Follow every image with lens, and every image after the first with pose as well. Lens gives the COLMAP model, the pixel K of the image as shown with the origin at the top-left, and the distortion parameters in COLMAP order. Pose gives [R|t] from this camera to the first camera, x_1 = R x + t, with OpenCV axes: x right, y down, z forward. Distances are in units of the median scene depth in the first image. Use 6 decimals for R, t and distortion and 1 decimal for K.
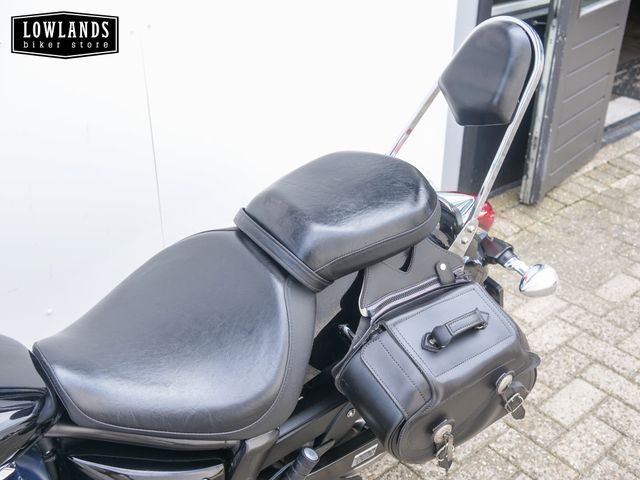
lens RADIAL K [[733.9, 0, 320.0], [0, 733.9, 240.0], [0, 0, 1]] dist [-0.029799, -0.012029]
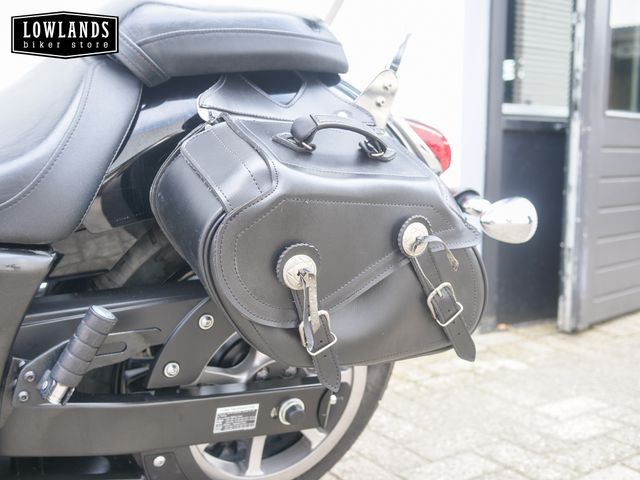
lens RADIAL K [[744.7, 0, 320.0], [0, 744.7, 240.0], [0, 0, 1]] dist [-0.016510, 0.011996]
pose [[0.992755, 0.011056, -0.119644, 0.136883], [-0.056107, 0.923183, -0.380244, 0.253258], [0.106250, 0.384202, 0.917115, 0.206144]]
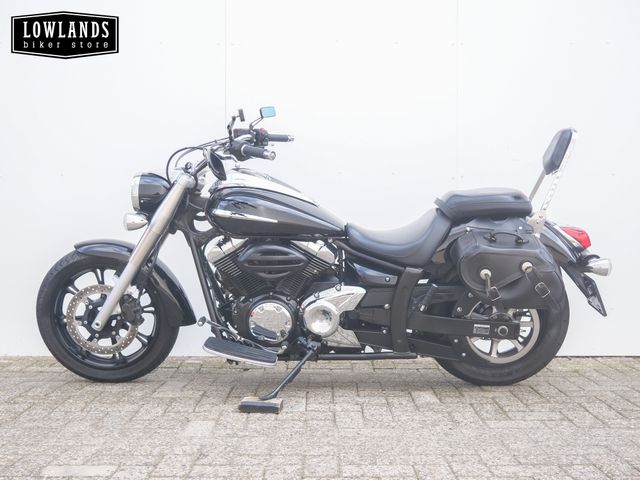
lens RADIAL K [[744.7, 0, 320.0], [0, 744.7, 240.0], [0, 0, 1]] dist [-0.016510, 0.011996]
pose [[0.767017, -0.006464, -0.641594, 0.662321], [-0.305714, 0.875466, -0.374296, 0.627730], [0.564114, 0.483236, 0.669521, -0.471546]]
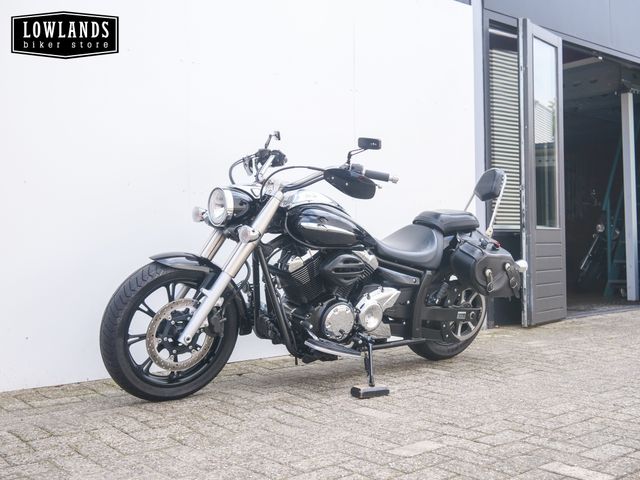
lens RADIAL K [[744.7, 0, 320.0], [0, 744.7, 240.0], [0, 0, 1]] dist [-0.016510, 0.011996]
pose [[0.999576, -0.026211, -0.012689, -0.267410], [0.016433, 0.867414, -0.497316, 0.894240], [0.024042, 0.496897, 0.867477, -0.962343]]
